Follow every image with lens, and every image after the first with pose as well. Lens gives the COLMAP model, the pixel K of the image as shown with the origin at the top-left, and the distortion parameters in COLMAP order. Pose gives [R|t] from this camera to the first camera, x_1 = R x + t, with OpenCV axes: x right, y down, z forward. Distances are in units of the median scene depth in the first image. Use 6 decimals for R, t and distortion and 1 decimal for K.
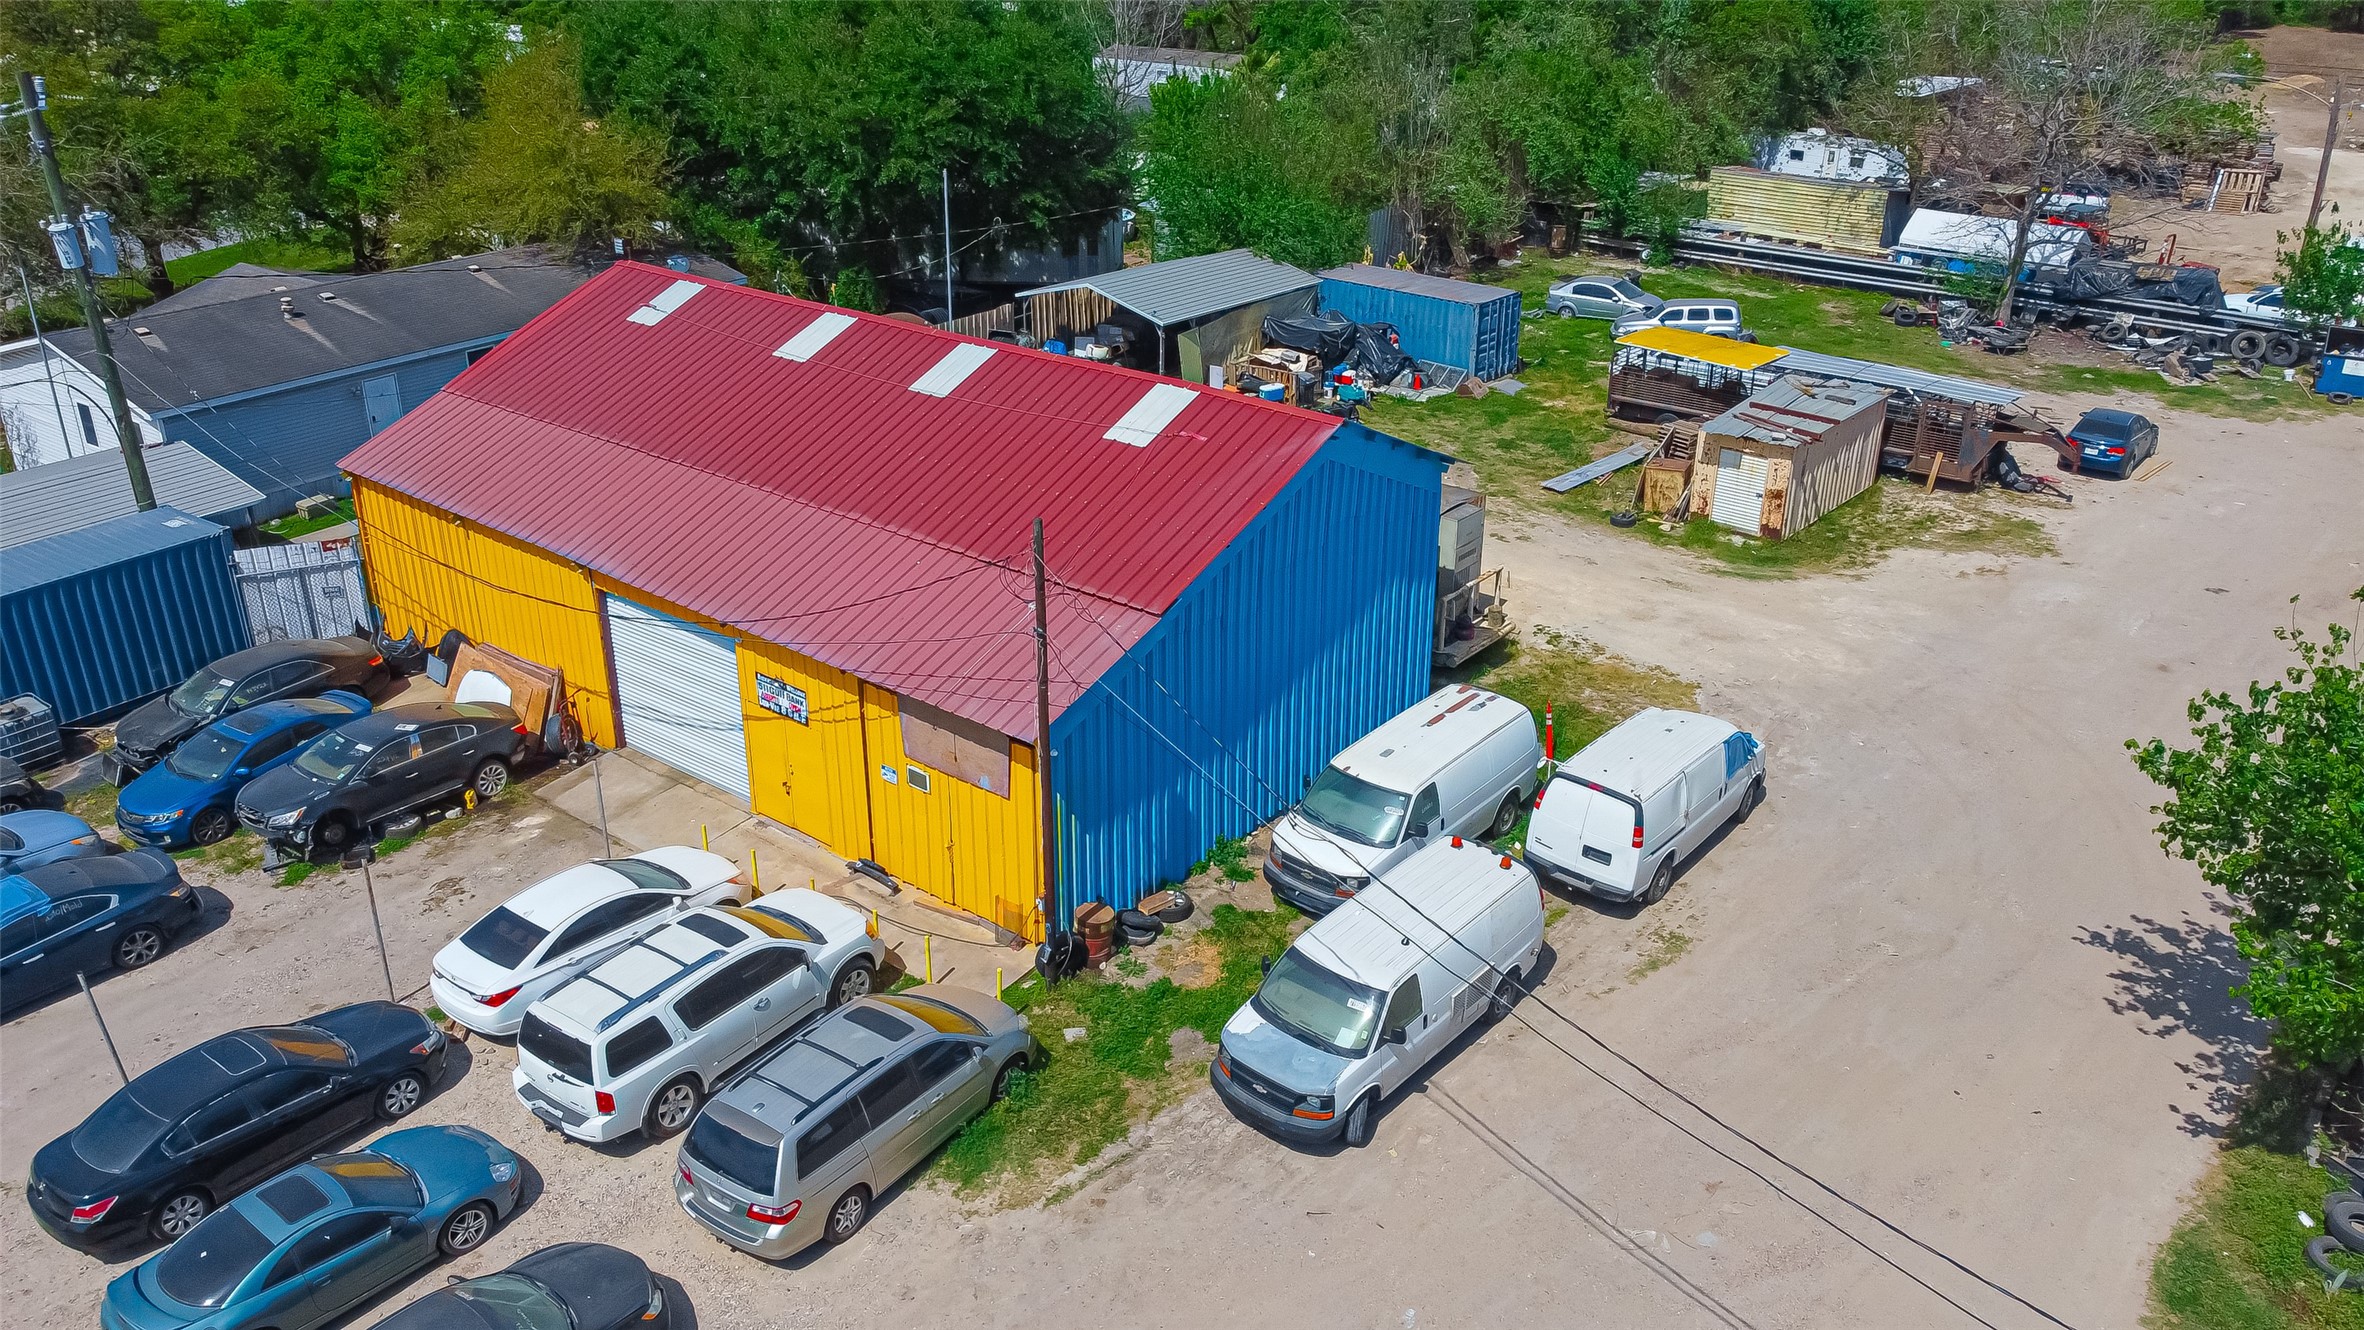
lens RADIAL K [[1793.9, 0, 1182.0], [0, 1793.9, 665.0], [0, 0, 1]] dist [-0.005187, -0.004756]
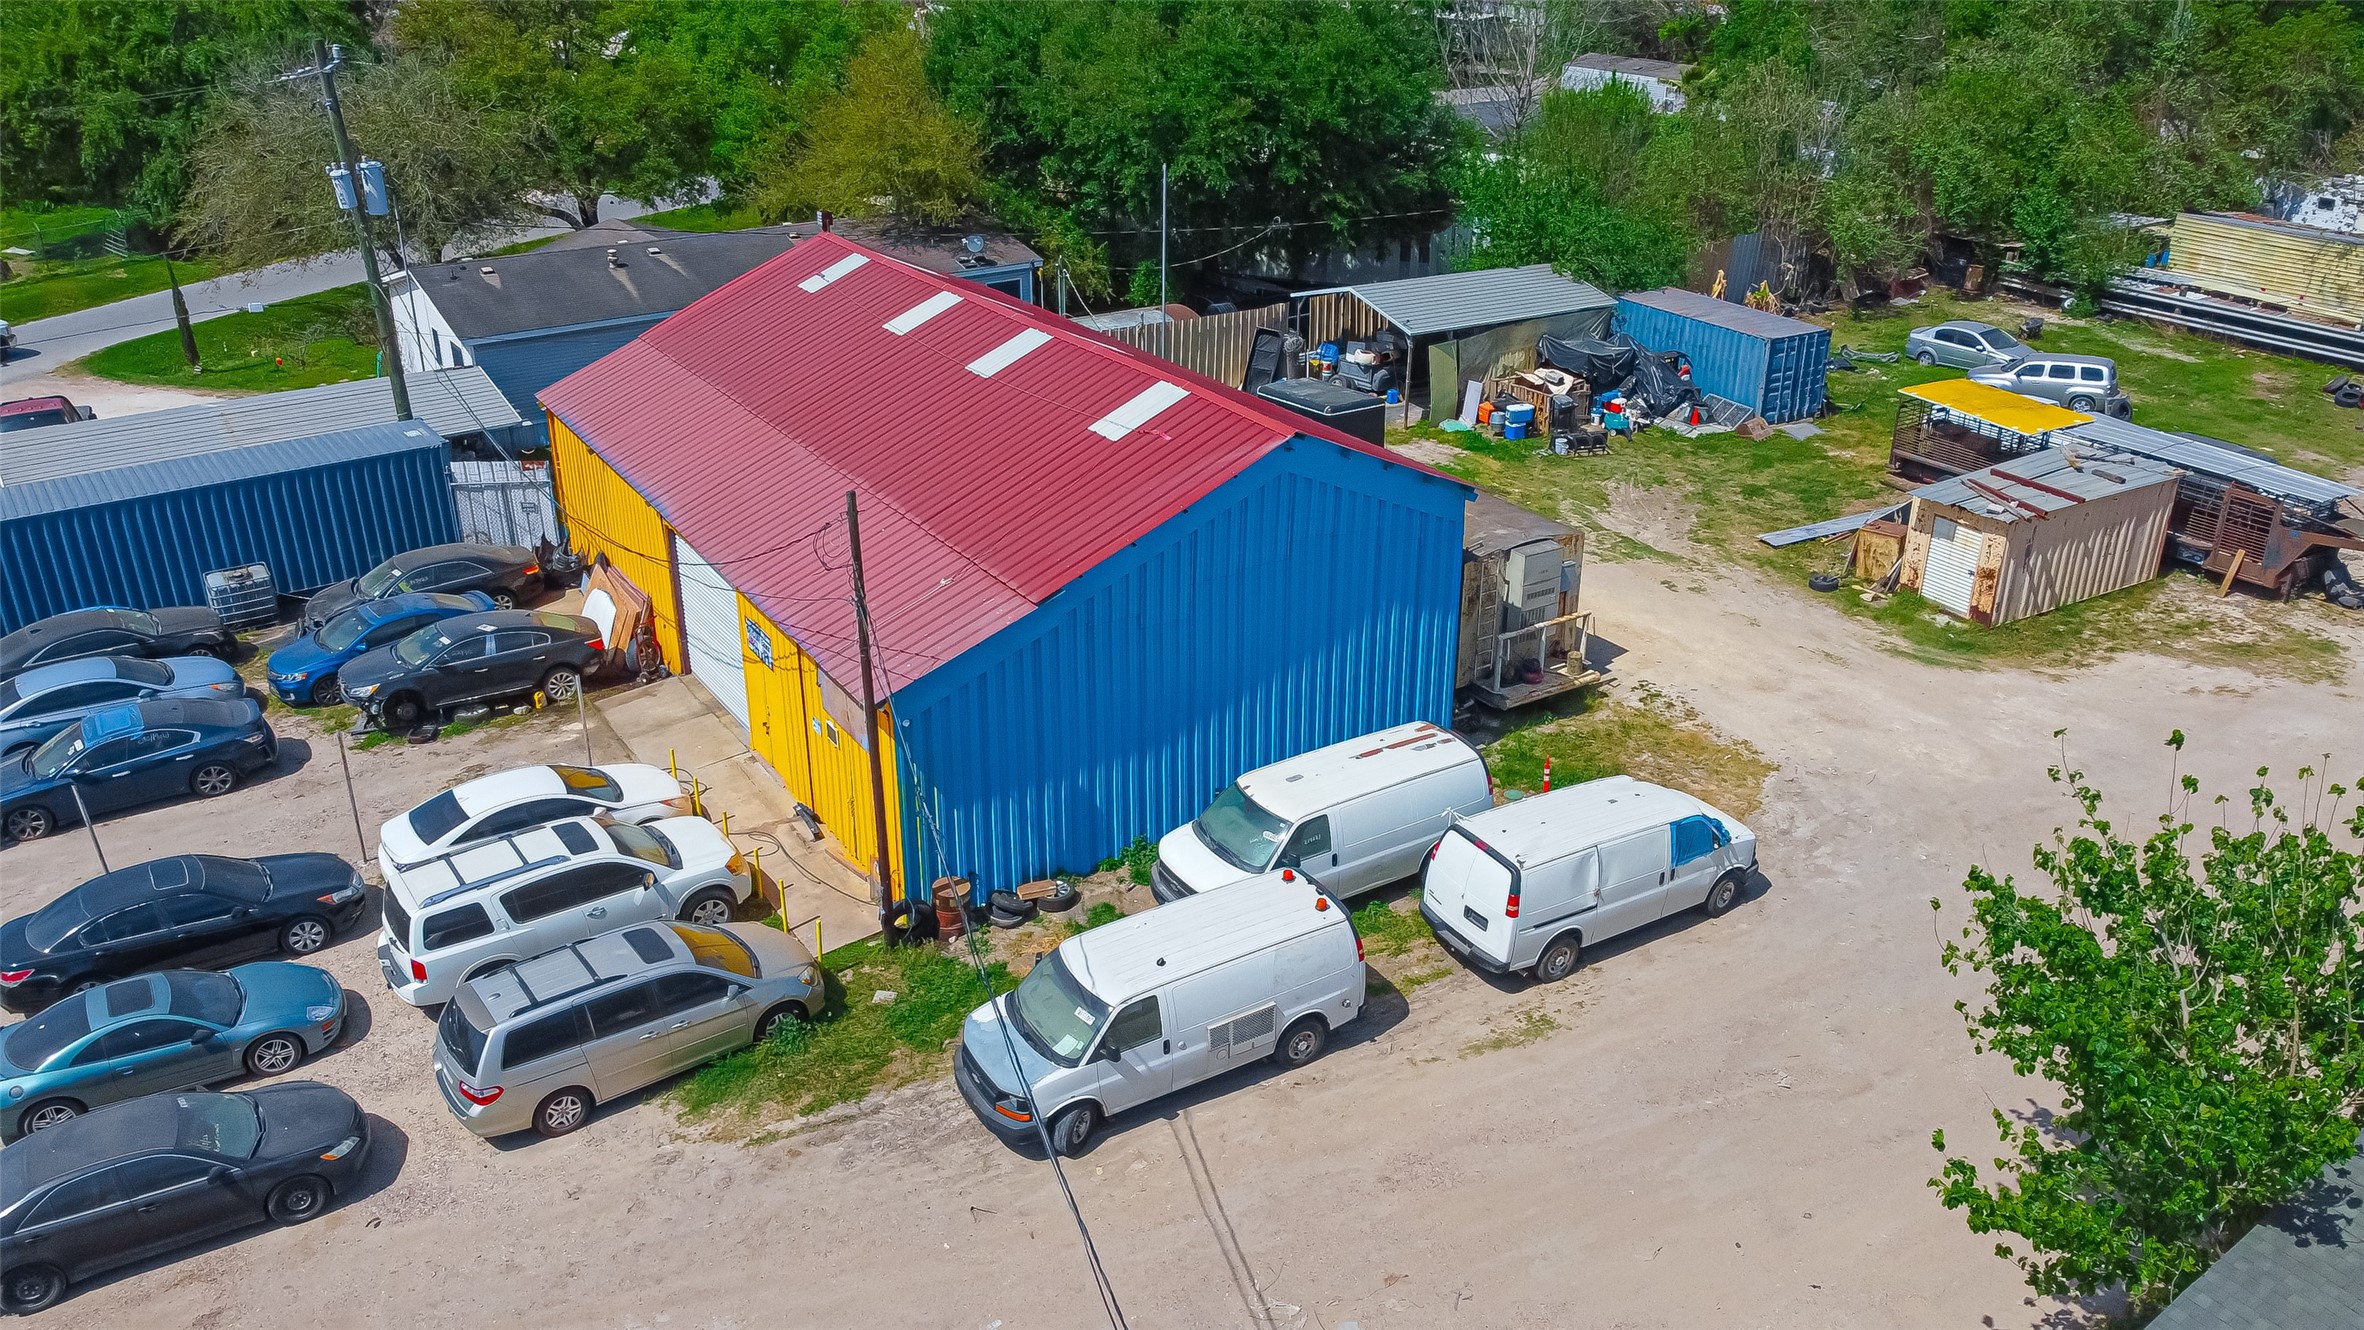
lens RADIAL K [[1793.9, 0, 1182.0], [0, 1793.9, 665.0], [0, 0, 1]] dist [-0.005187, -0.004756]
pose [[0.945665, 0.130773, -0.297684, 0.265816], [-0.131718, 0.991142, 0.016975, -0.015588], [0.297267, 0.023158, 0.954513, 0.046115]]
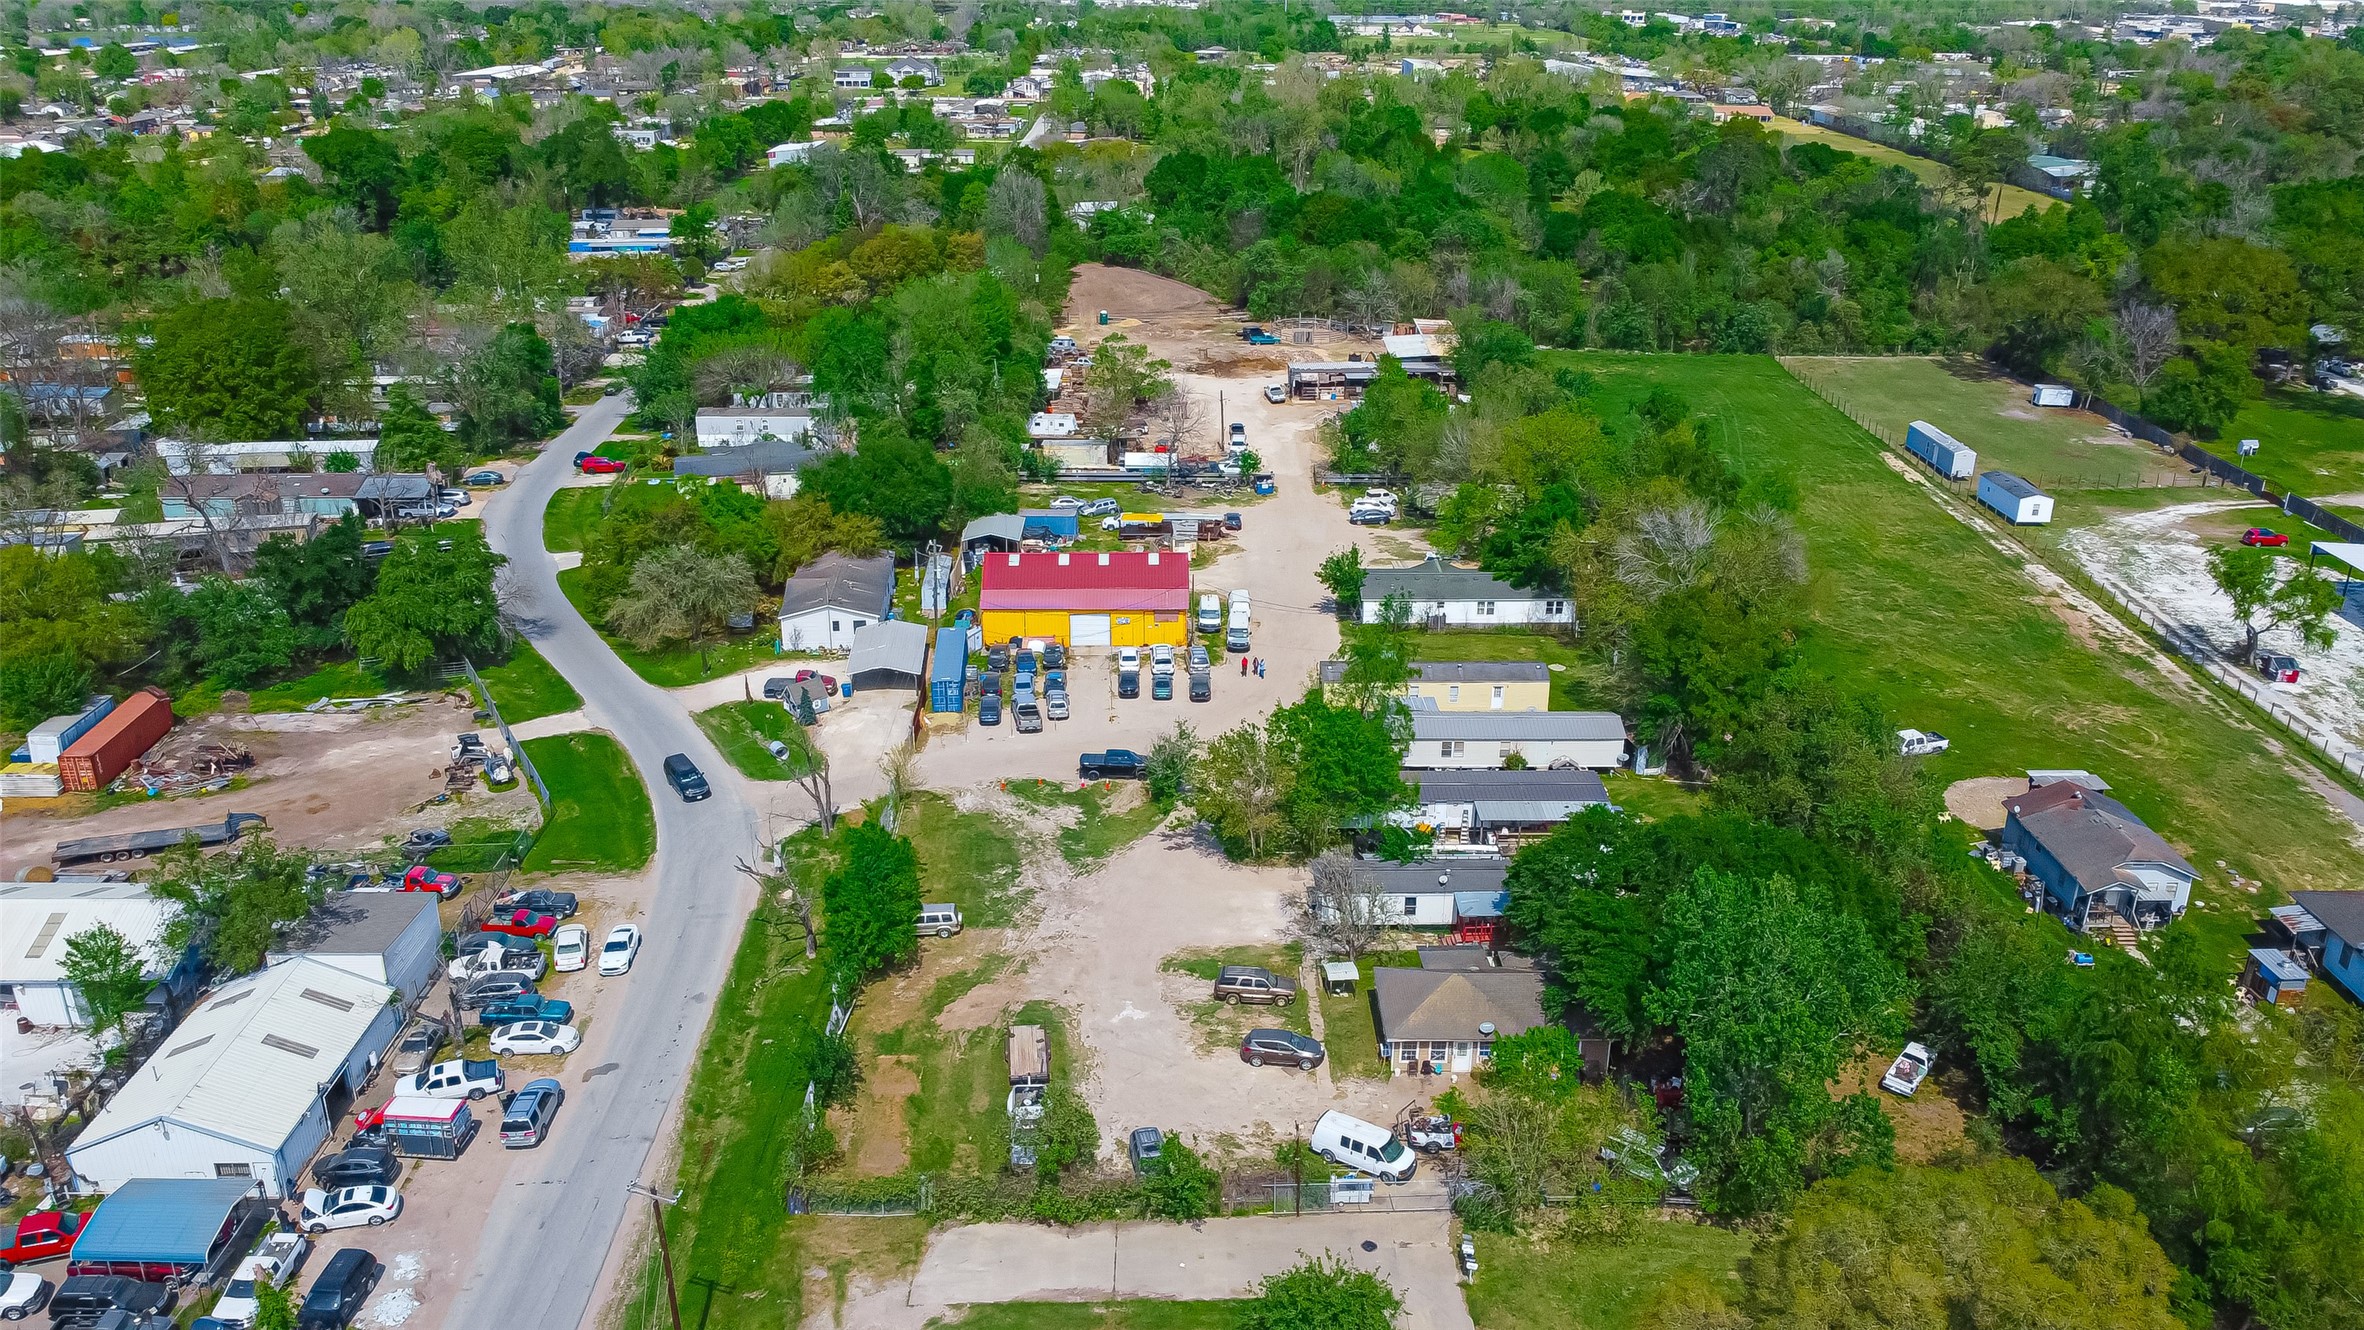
lens RADIAL K [[1793.9, 0, 1182.0], [0, 1793.9, 665.0], [0, 0, 1]] dist [-0.005187, -0.004756]
pose [[0.777791, -0.243923, 0.579261, -2.689423], [0.264915, 0.962985, 0.049797, -0.061923], [-0.569966, 0.114723, 0.813620, -2.937505]]
